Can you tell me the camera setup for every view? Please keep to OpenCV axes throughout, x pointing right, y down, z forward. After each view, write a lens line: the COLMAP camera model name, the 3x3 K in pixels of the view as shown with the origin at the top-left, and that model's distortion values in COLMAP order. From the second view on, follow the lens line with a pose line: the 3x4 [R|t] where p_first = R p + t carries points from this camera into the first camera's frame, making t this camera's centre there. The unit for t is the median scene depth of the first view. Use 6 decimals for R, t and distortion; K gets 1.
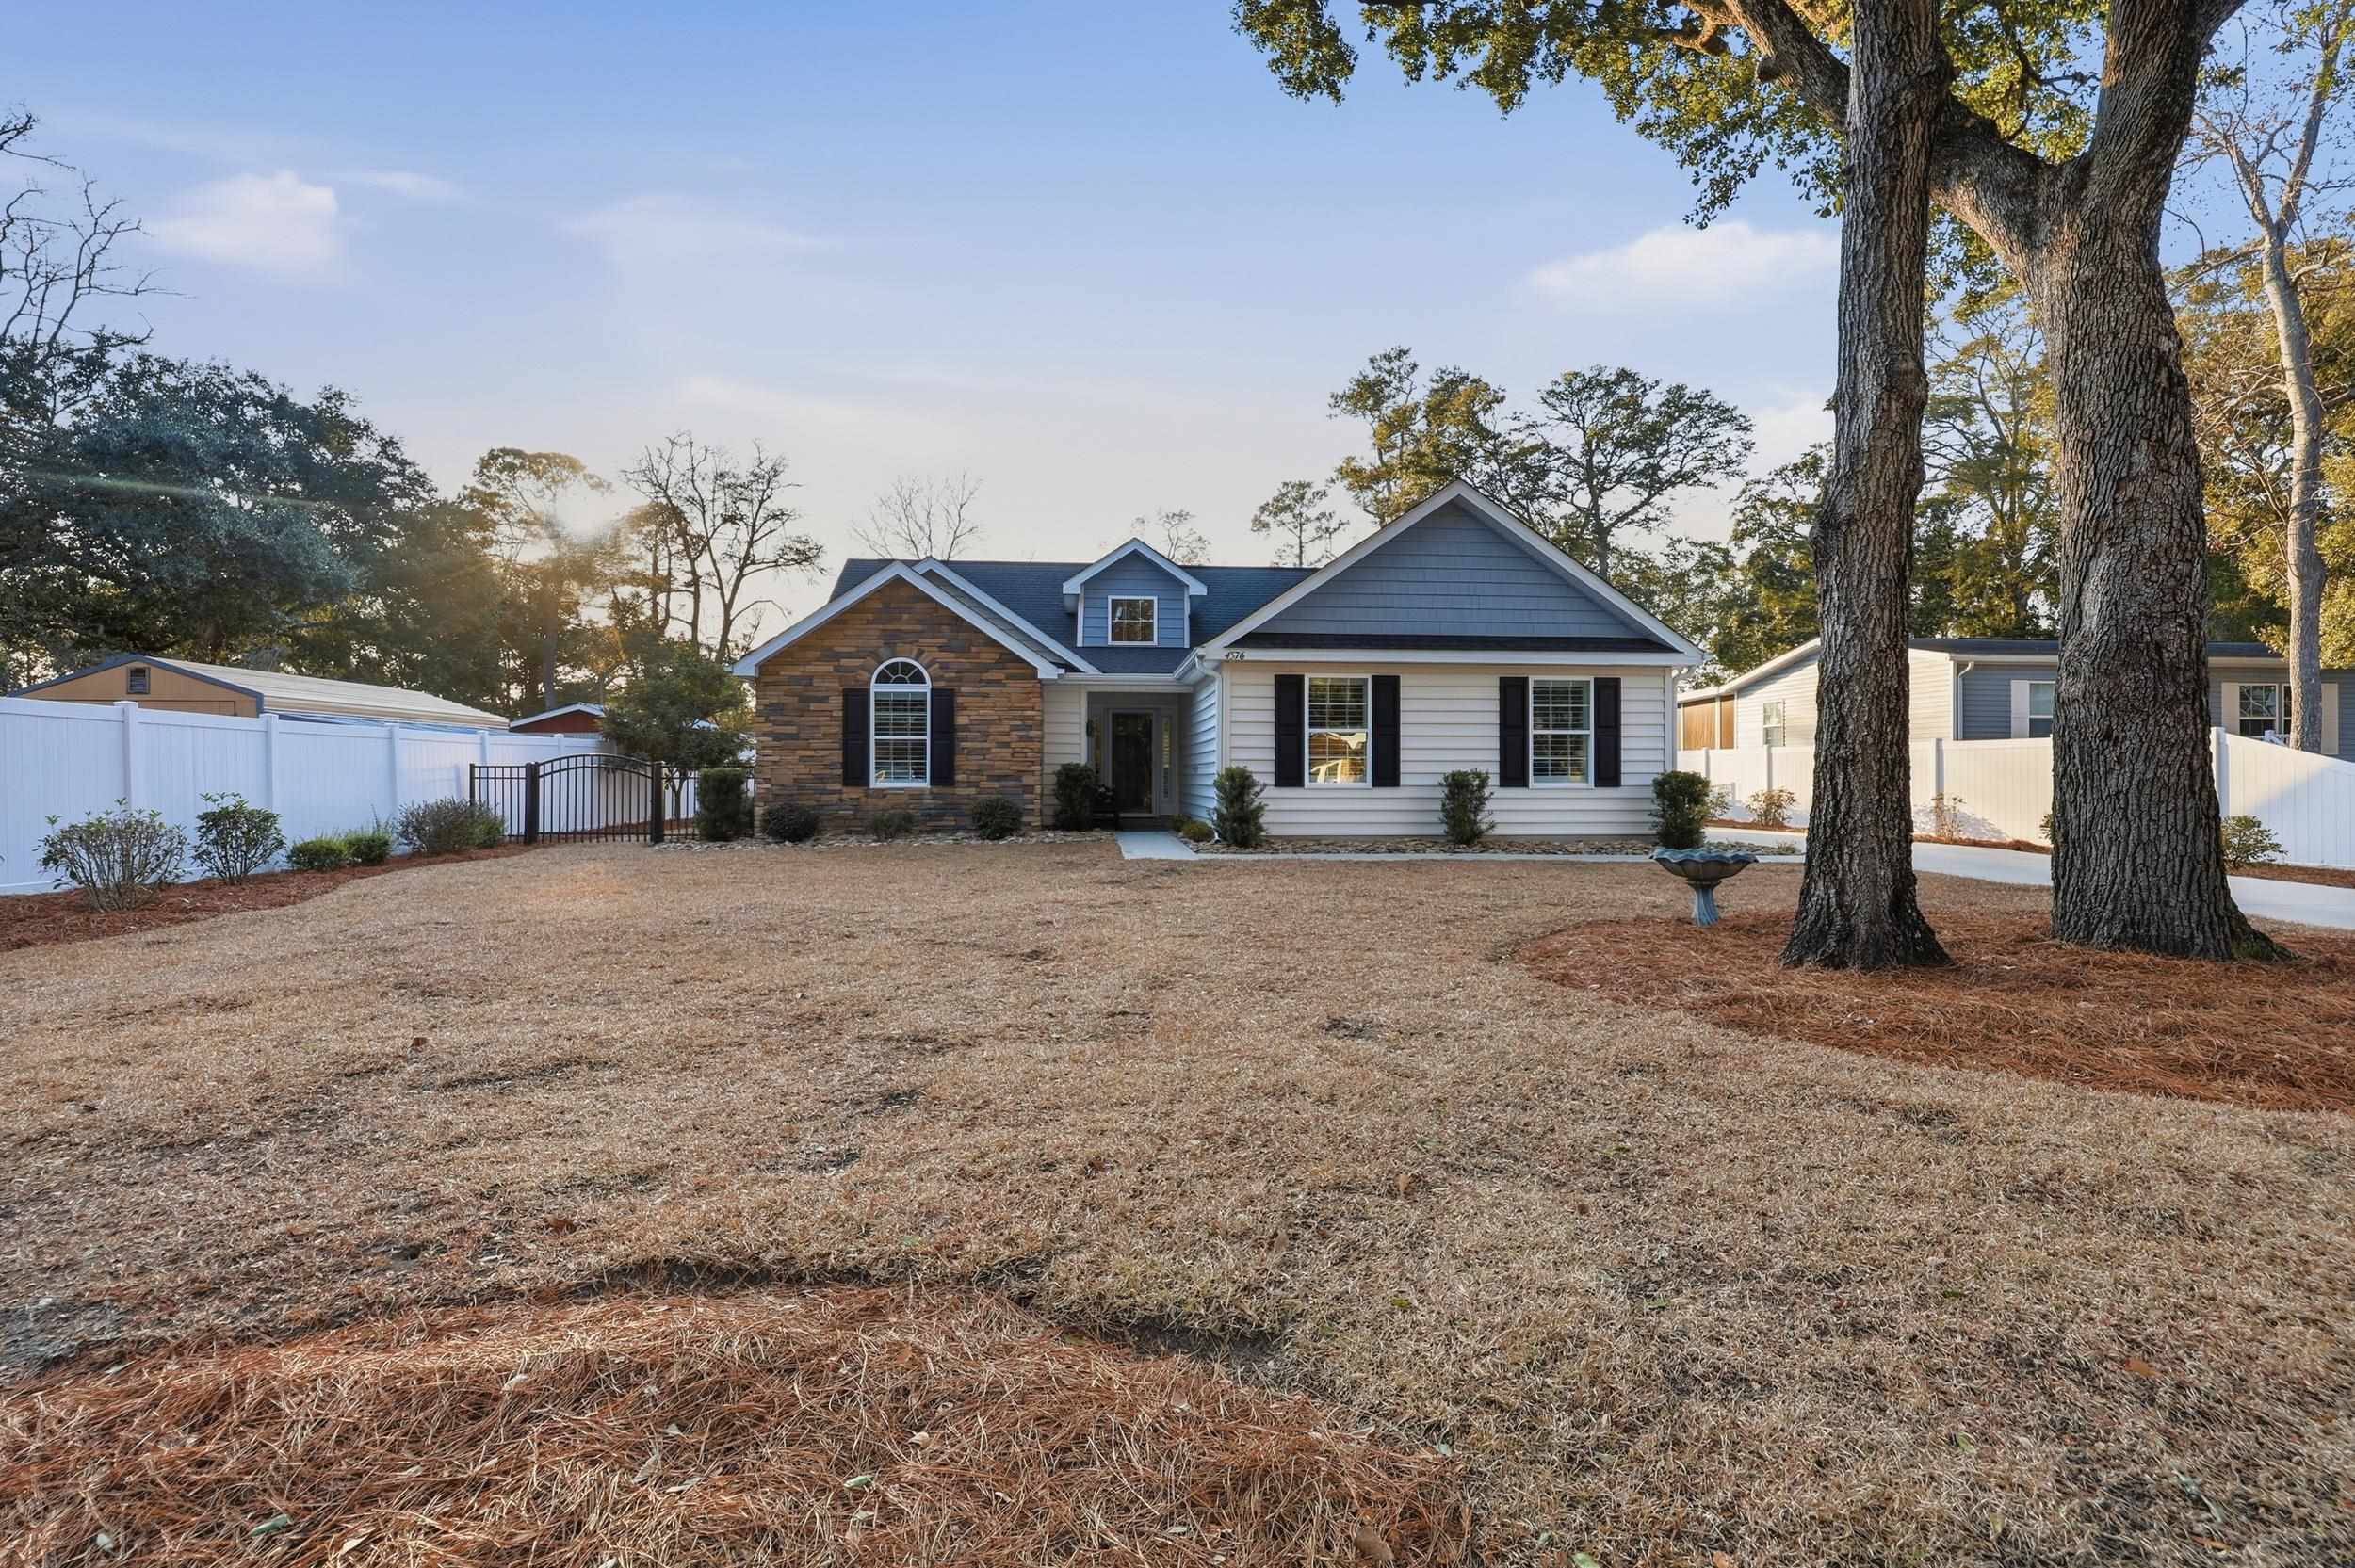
lens RADIAL K [[1123.8, 0, 1177.5], [0, 1123.8, 784.0], [0, 0, 1]] dist [0.000121, 0.000056]
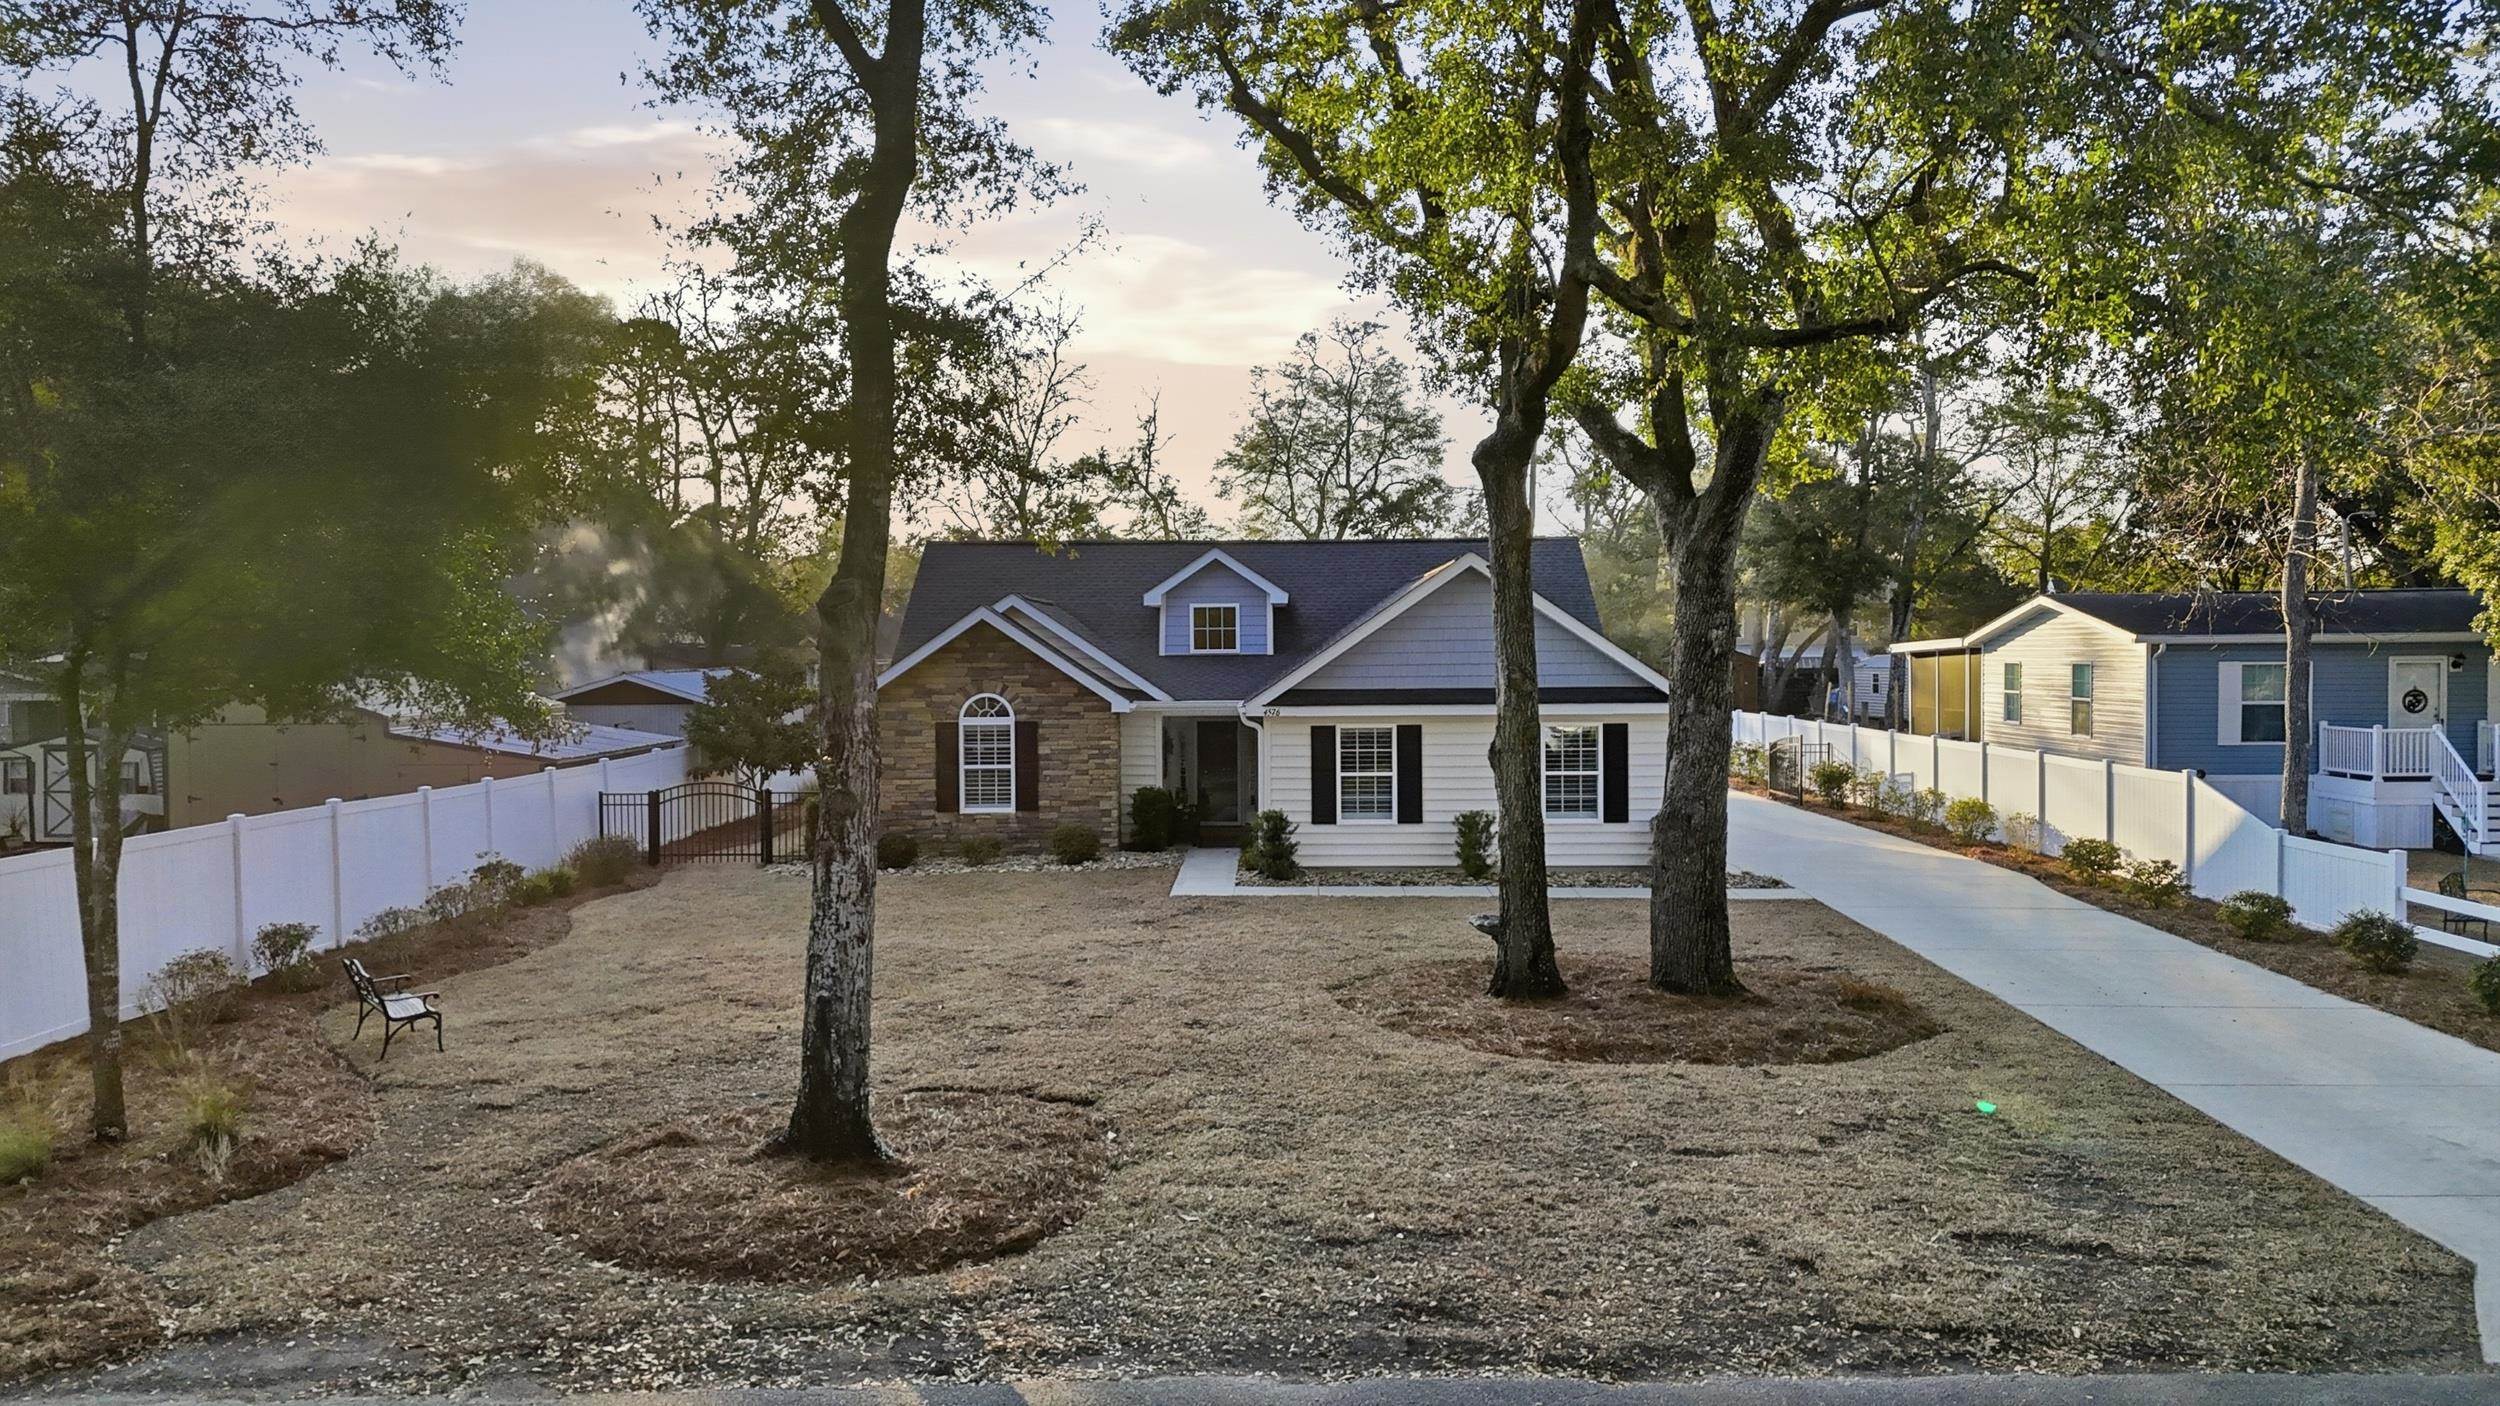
lens RADIAL K [[1864.1, 0, 1250.0], [0, 1864.1, 703.0], [0, 0, 1]] dist [0.098102, -0.000419]
pose [[0.994985, -0.008489, -0.099660, 0.186844], [0.011173, 0.999589, 0.026409, -0.149045], [0.099395, -0.027390, 0.994671, -0.771686]]
